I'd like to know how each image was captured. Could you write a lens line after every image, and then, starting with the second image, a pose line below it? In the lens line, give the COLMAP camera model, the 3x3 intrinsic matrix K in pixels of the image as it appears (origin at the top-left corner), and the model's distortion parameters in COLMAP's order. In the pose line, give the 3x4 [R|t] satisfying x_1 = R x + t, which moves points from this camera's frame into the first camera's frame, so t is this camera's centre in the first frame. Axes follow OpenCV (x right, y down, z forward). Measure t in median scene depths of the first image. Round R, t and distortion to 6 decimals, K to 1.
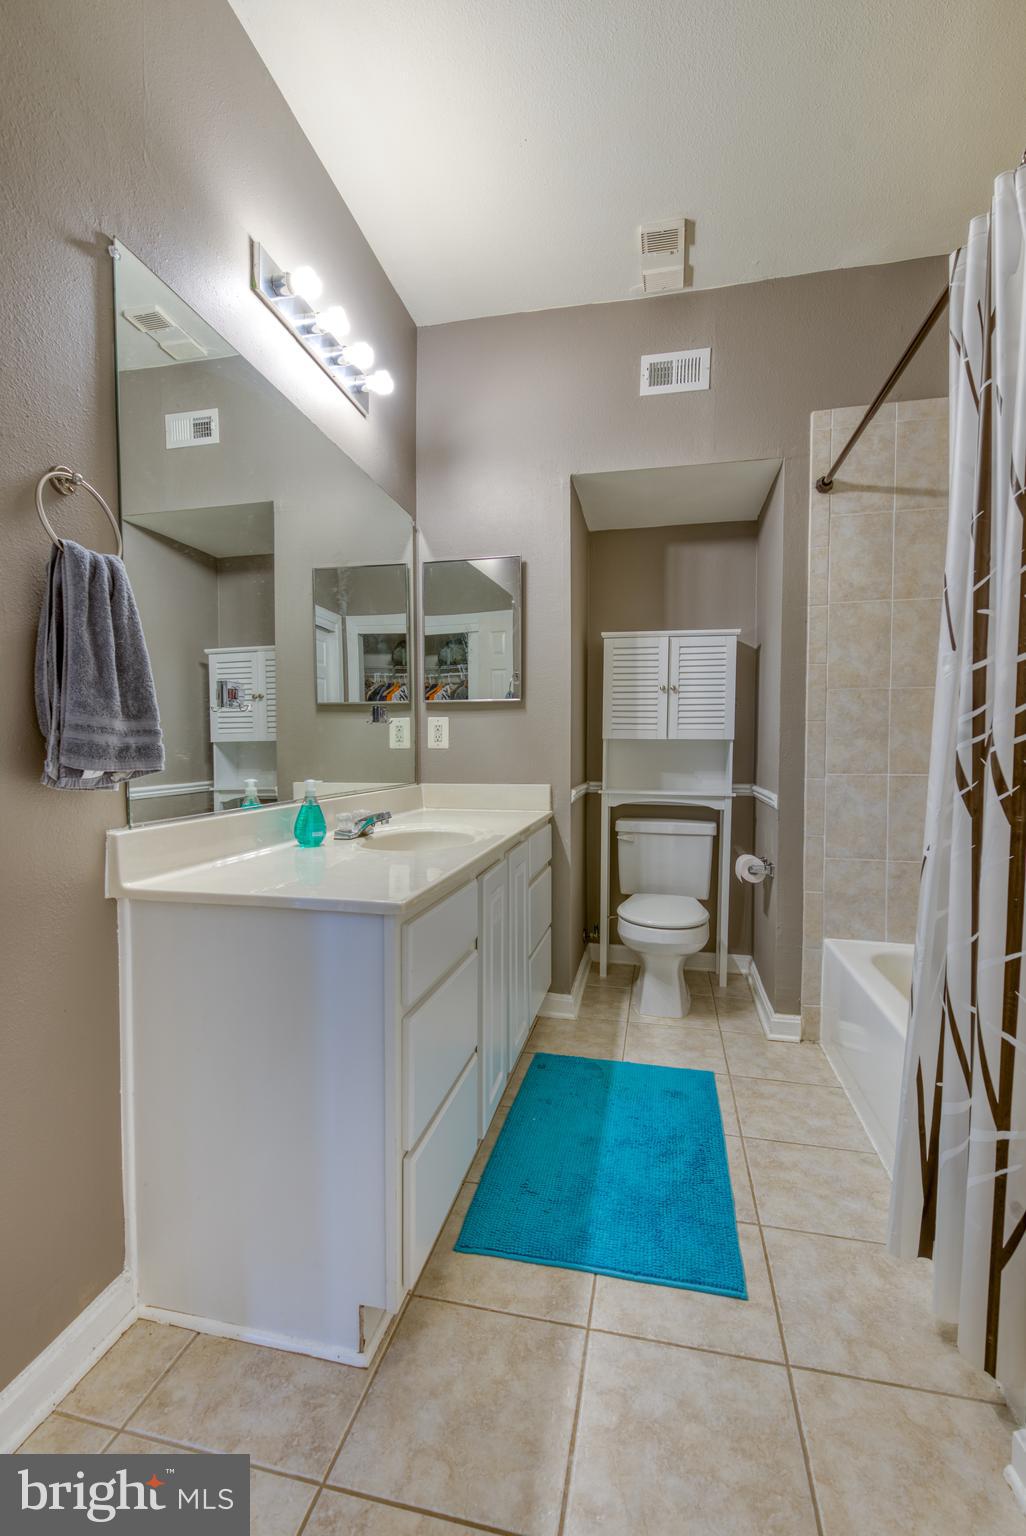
lens RADIAL K [[641.0, 0, 520.6], [0, 641.0, 772.6], [0, 0, 1]] dist [0.007845, -0.000489]
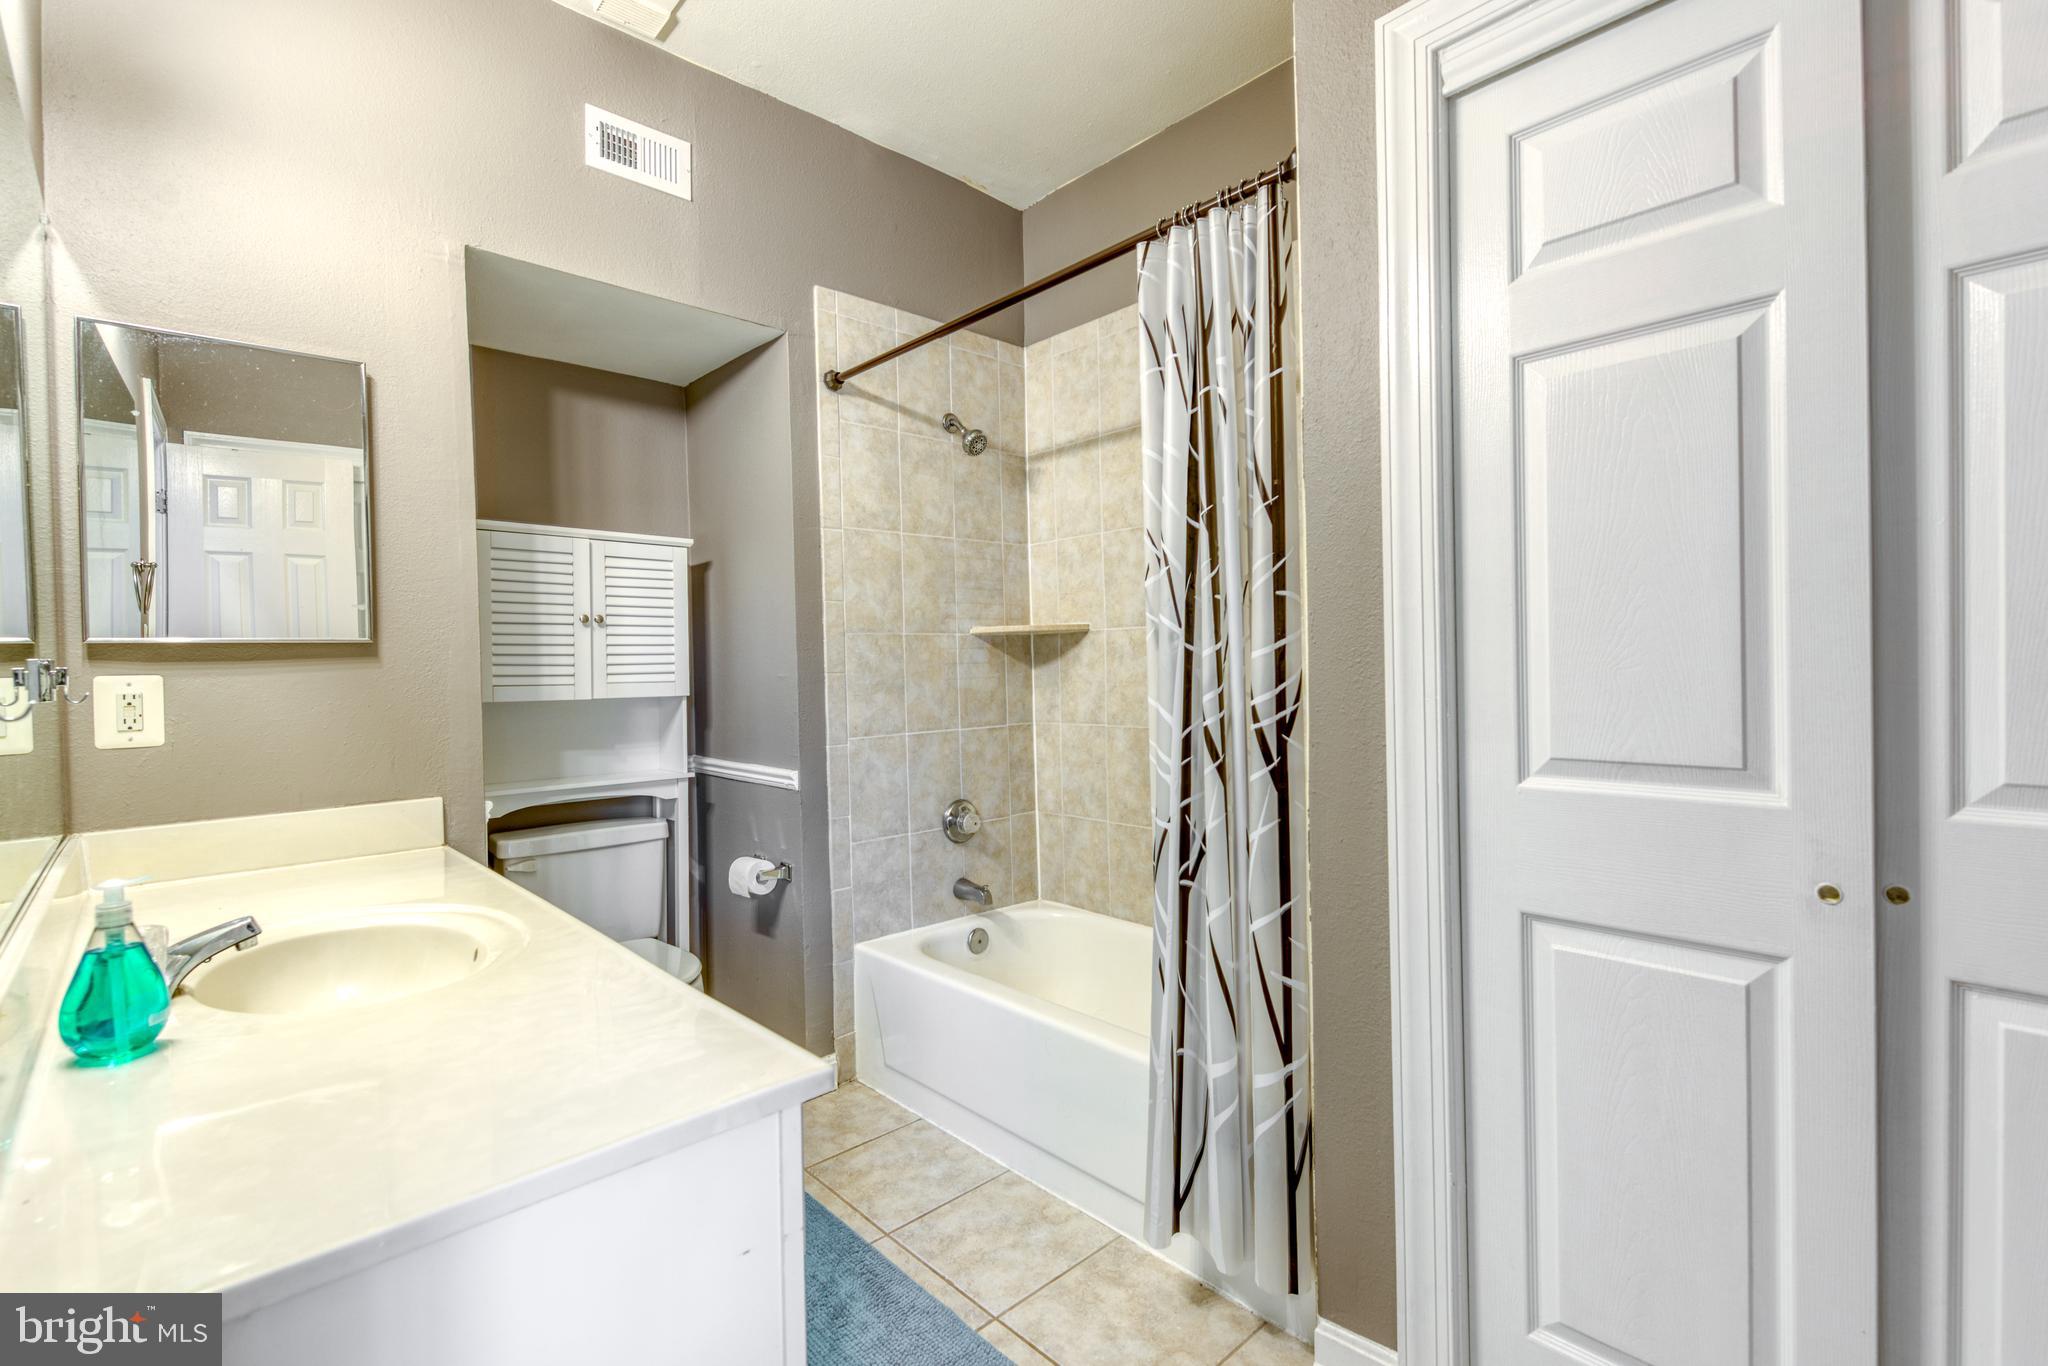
lens RADIAL K [[889.9, 0, 1028.0], [0, 889.9, 678.2], [0, 0, 1]] dist [0.006657, -0.000018]
pose [[0.583848, -0.024191, 0.811503, -0.295446], [0.055536, 0.998405, -0.010194, -0.049443], [-0.809962, 0.051019, 0.584260, 0.165453]]
